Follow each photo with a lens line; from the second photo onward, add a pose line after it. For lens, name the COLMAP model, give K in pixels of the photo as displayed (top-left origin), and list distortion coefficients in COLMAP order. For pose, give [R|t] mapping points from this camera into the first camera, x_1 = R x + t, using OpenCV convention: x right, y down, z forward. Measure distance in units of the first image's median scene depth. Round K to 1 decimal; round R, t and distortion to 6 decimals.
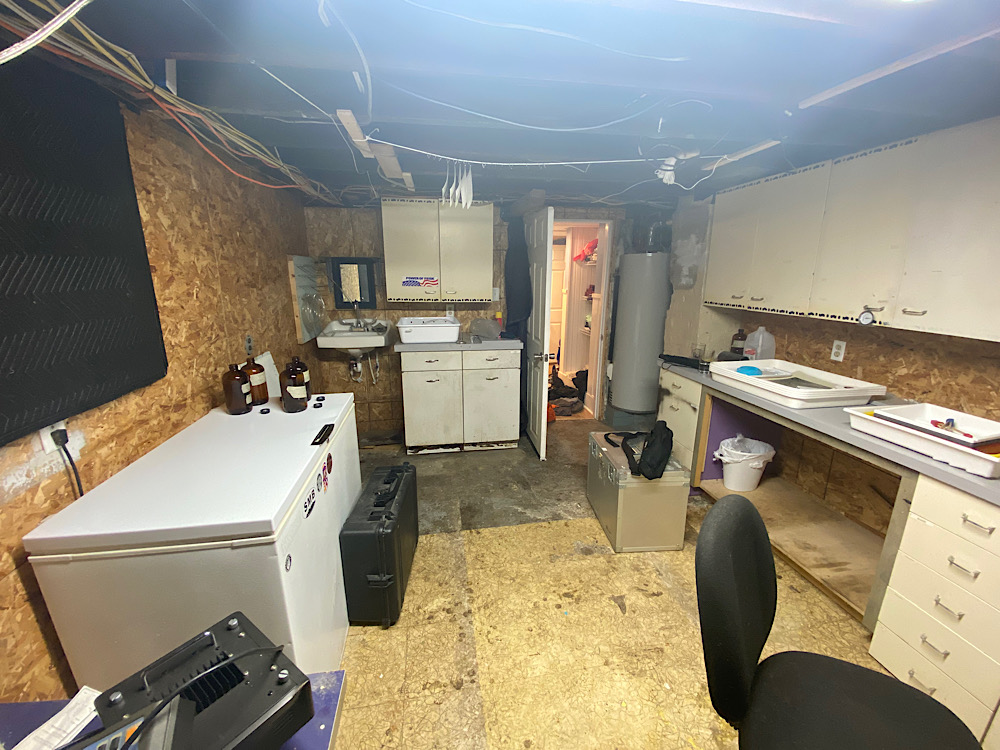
lens RADIAL K [[403.3, 0, 499.9], [0, 403.3, 370.9], [0, 0, 1]] dist [0.000363, -0.000466]
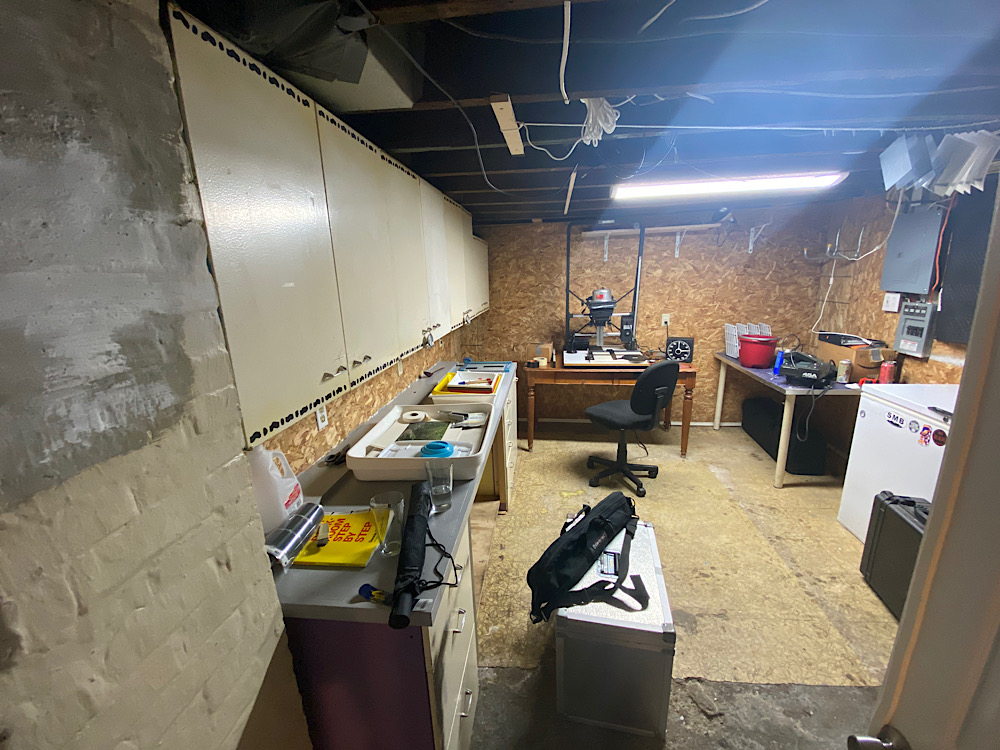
lens RADIAL K [[403.3, 0, 494.1], [0, 403.3, 379.2], [0, 0, 1]] dist [0.000363, -0.000466]
pose [[-0.952403, -0.053663, 0.300081, 0.366926], [0.097017, 0.879843, 0.465256, -0.444958], [-0.288992, 0.472224, -0.832759, 1.616931]]
